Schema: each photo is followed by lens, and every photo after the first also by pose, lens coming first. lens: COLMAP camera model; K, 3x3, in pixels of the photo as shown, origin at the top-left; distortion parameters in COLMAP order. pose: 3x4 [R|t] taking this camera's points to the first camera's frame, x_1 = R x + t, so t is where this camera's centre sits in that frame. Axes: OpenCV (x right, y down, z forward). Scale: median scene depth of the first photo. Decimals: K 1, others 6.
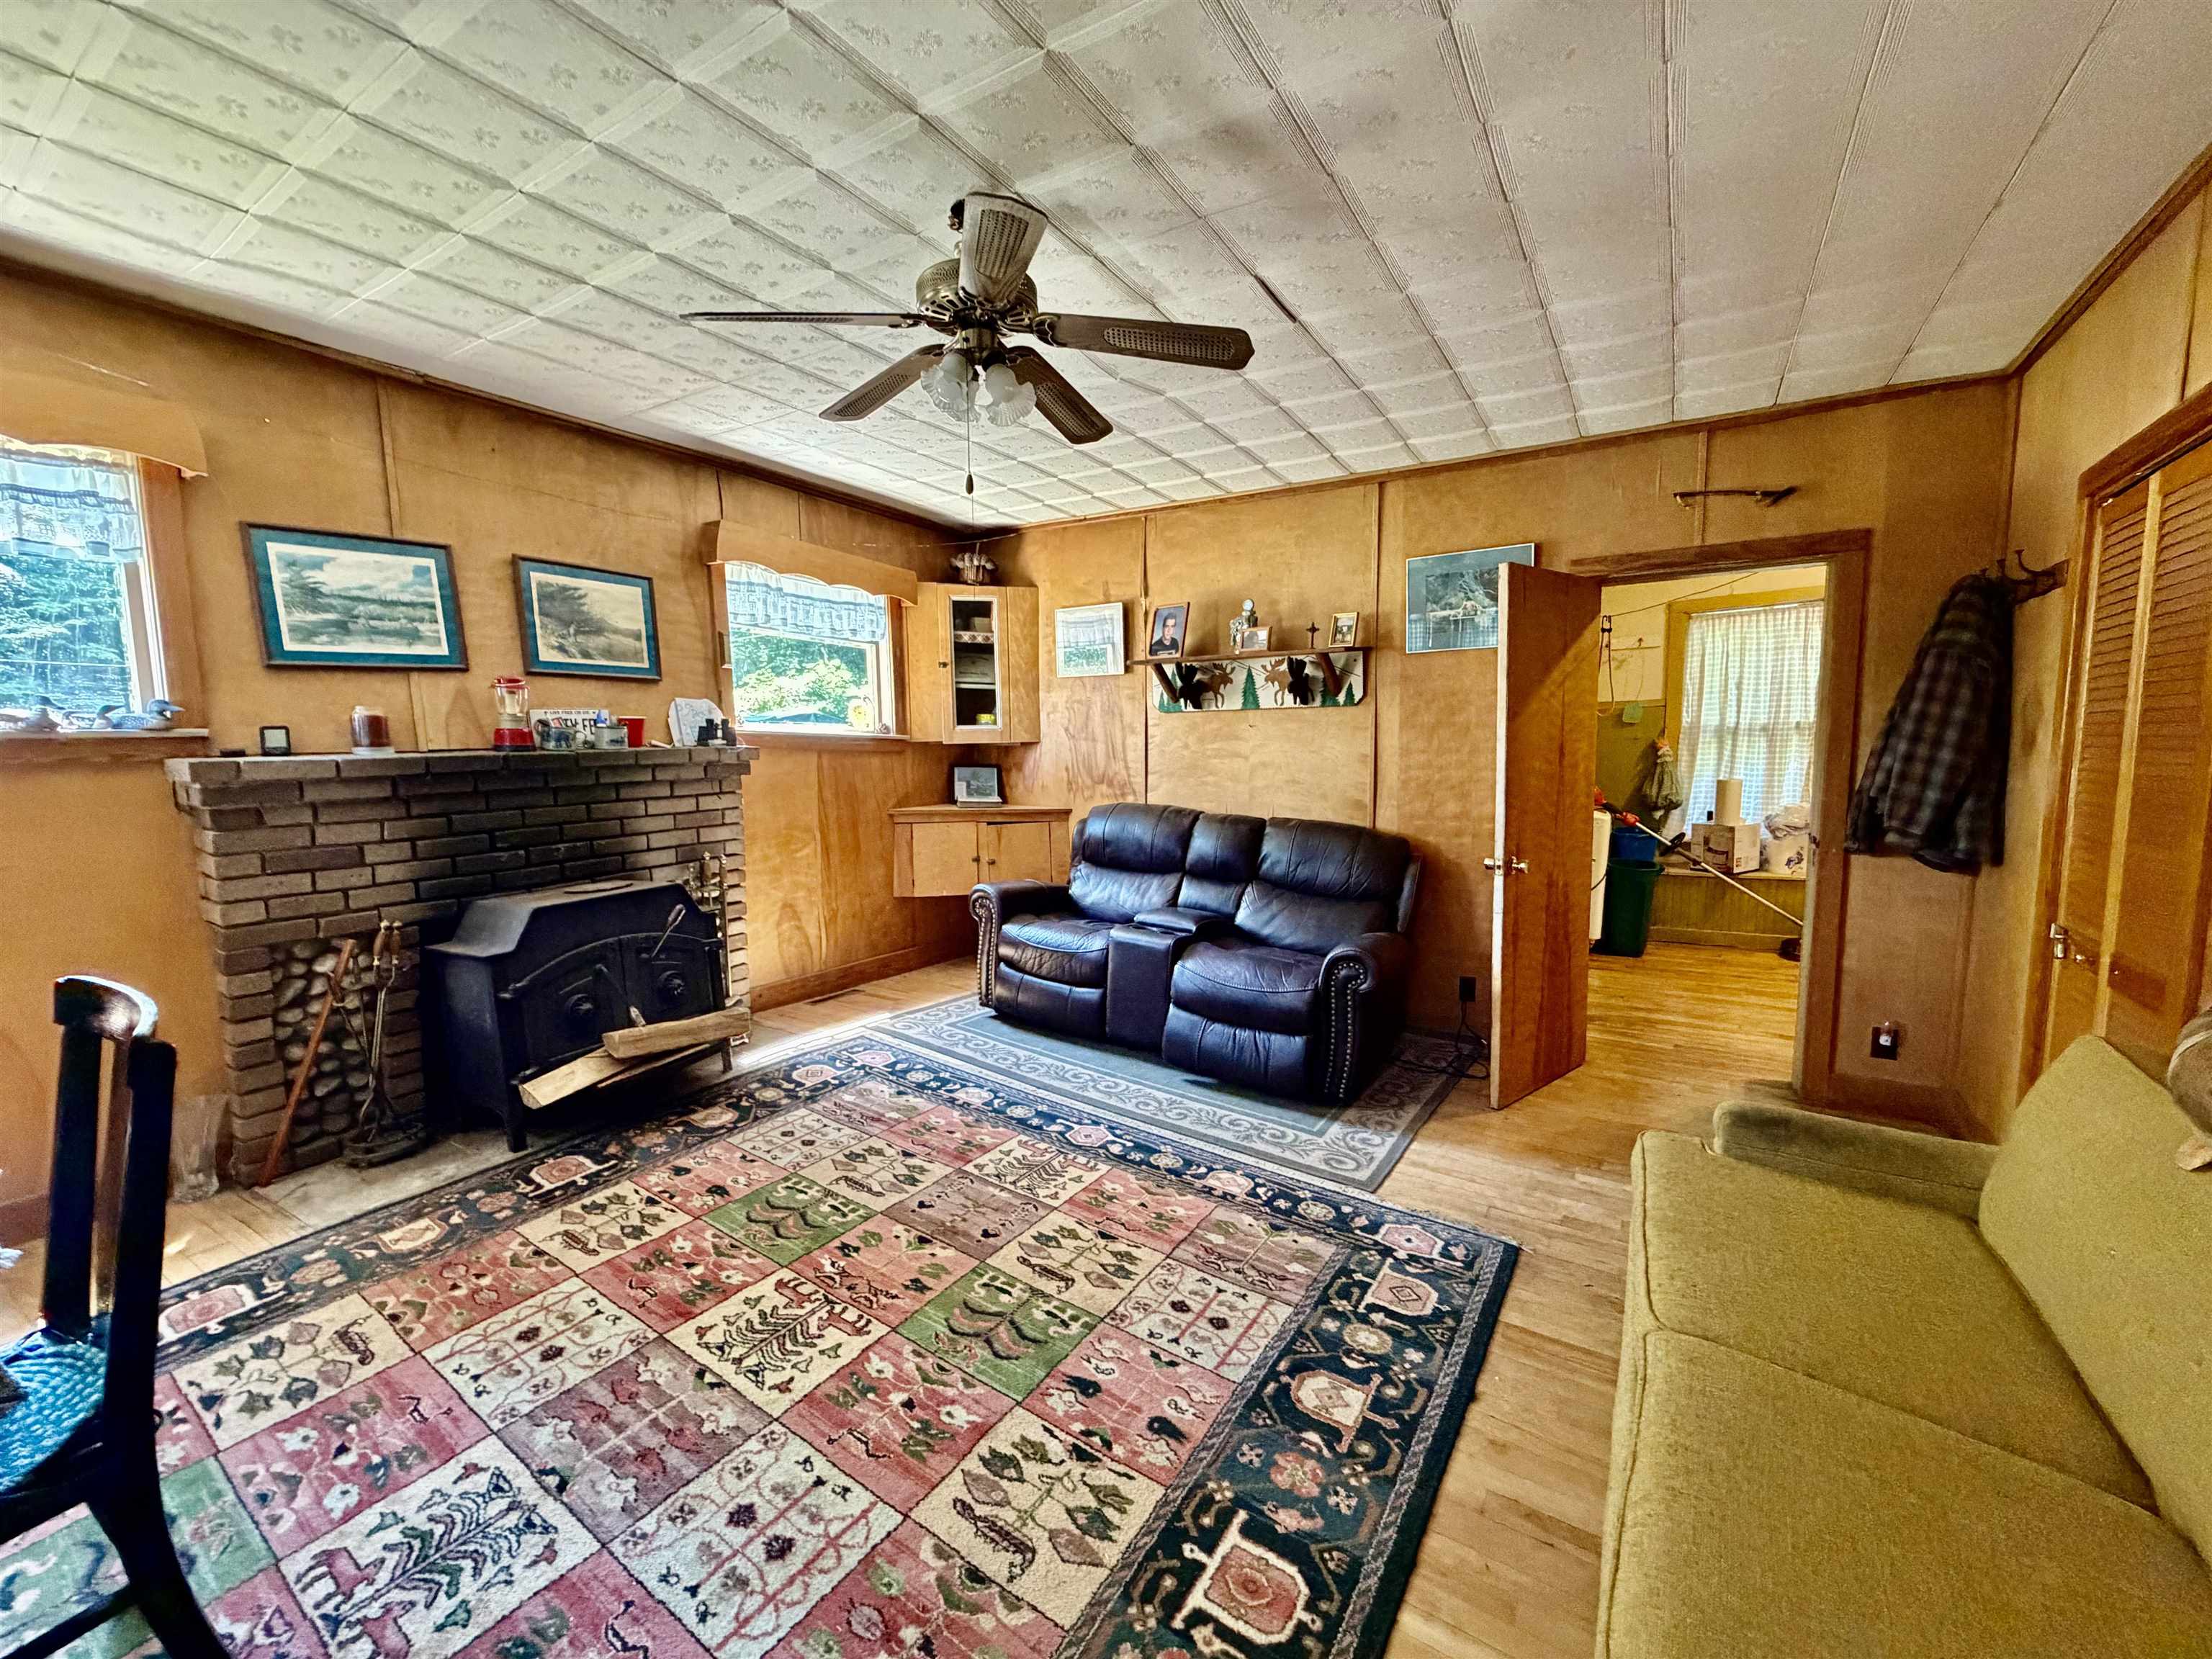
lens RADIAL K [[880.6, 0, 1104.2], [0, 880.6, 830.0], [0, 0, 1]] dist [-0.001290, 0.000370]
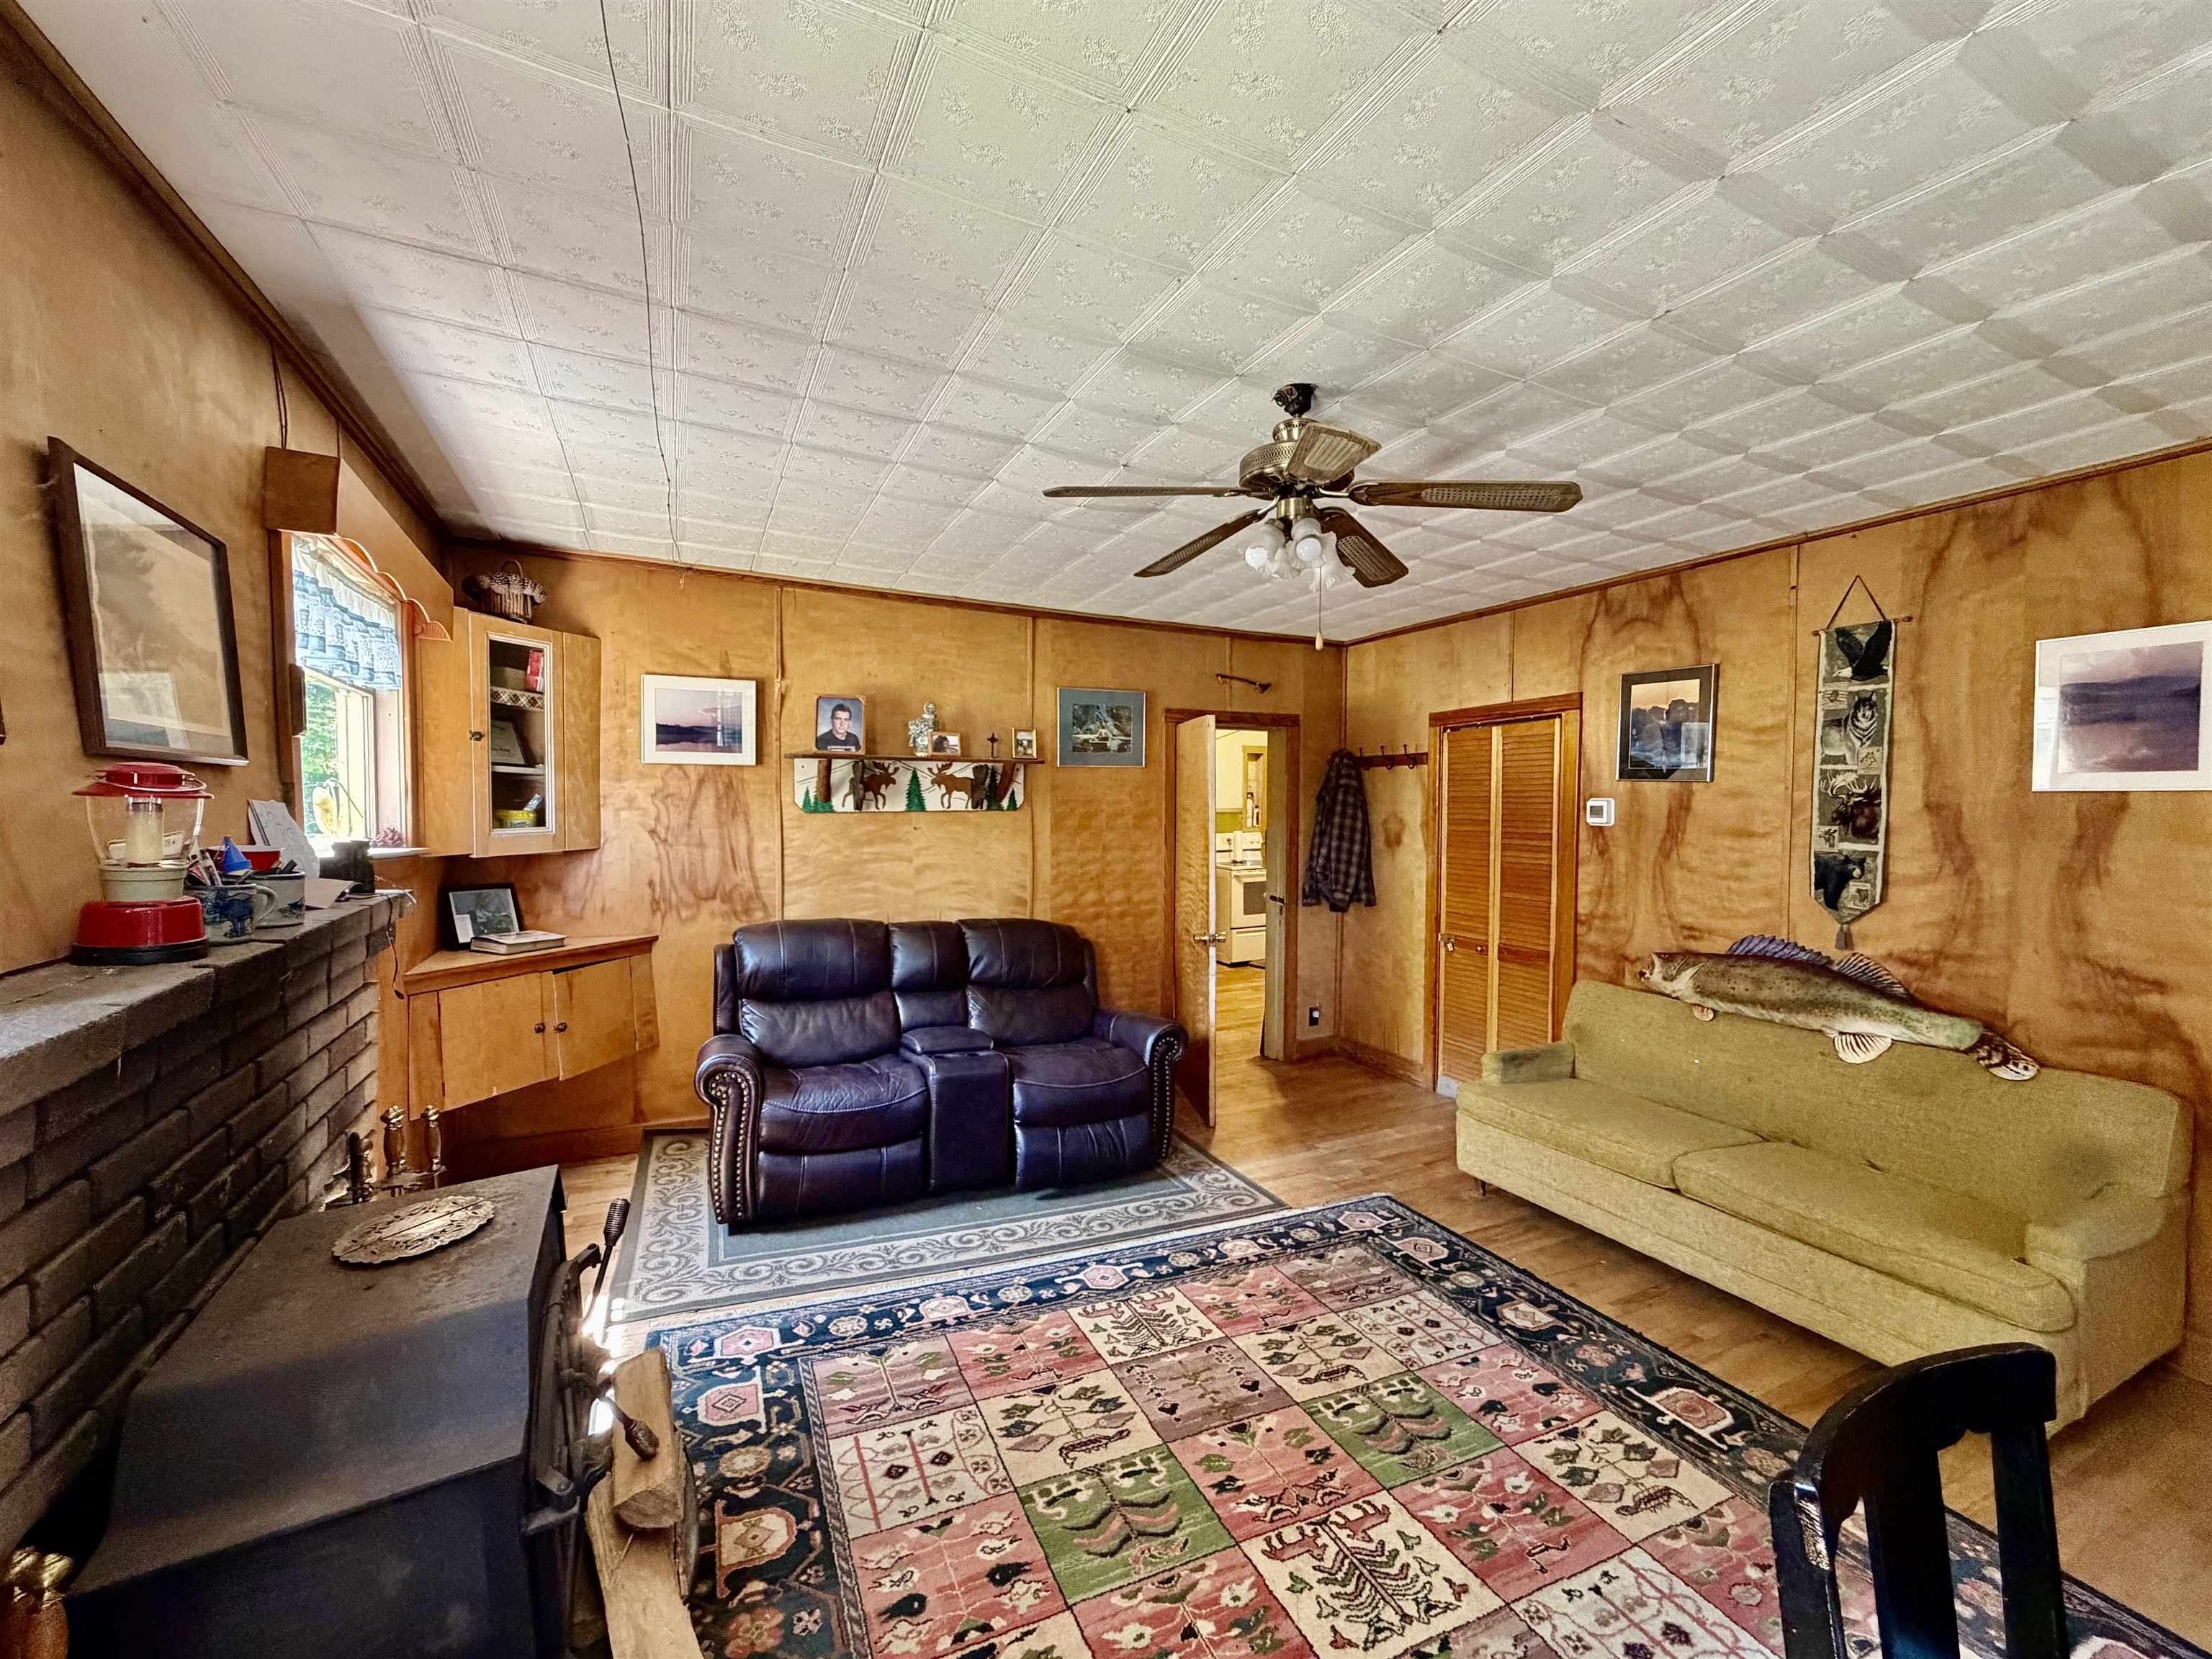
lens RADIAL K [[880.6, 0, 1099.5], [0, 880.6, 839.4], [0, 0, 1]] dist [-0.001290, 0.000370]
pose [[0.524169, -0.027523, 0.851170, -0.839804], [0.080270, 0.996625, -0.017206, -0.110850], [-0.847823, 0.077342, 0.524609, 0.483215]]
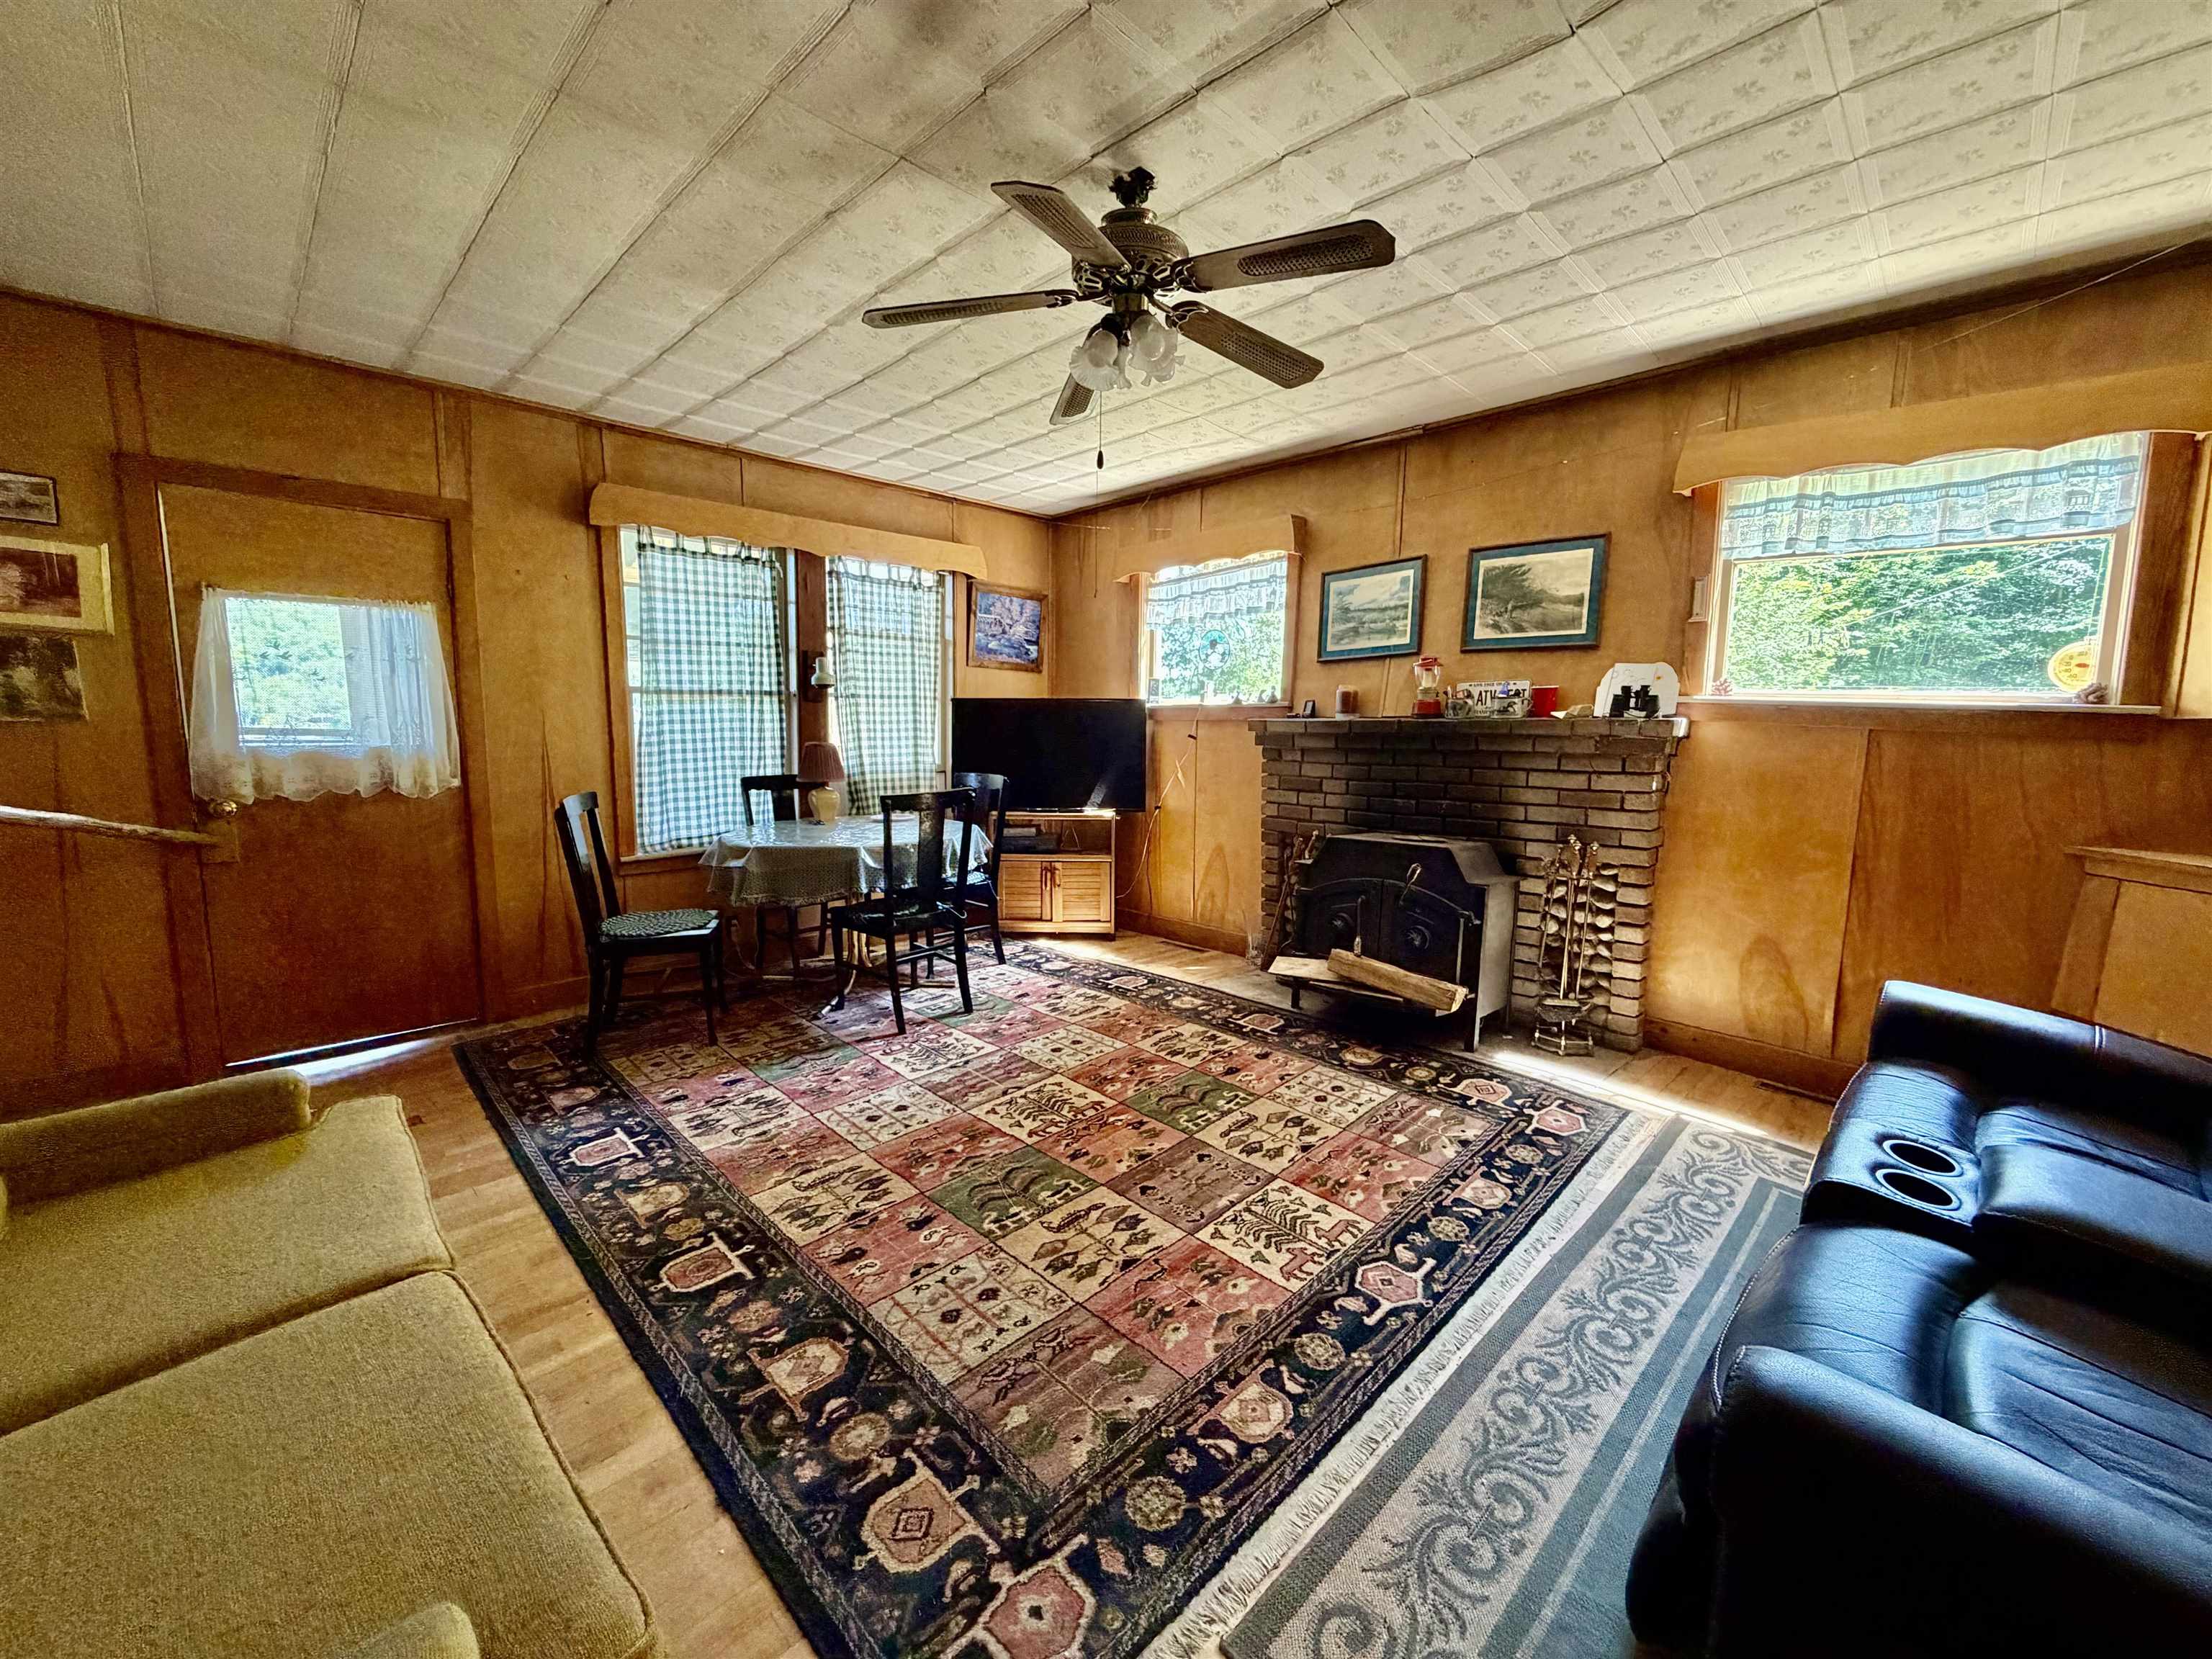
lens RADIAL K [[880.6, 0, 1100.4], [0, 880.6, 830.0], [0, 0, 1]] dist [-0.001290, 0.000370]
pose [[-0.208556, 0.125545, -0.969919, 0.665121], [-0.114550, 0.981765, 0.151709, -0.077665], [0.971279, 0.142744, -0.190372, 0.888218]]
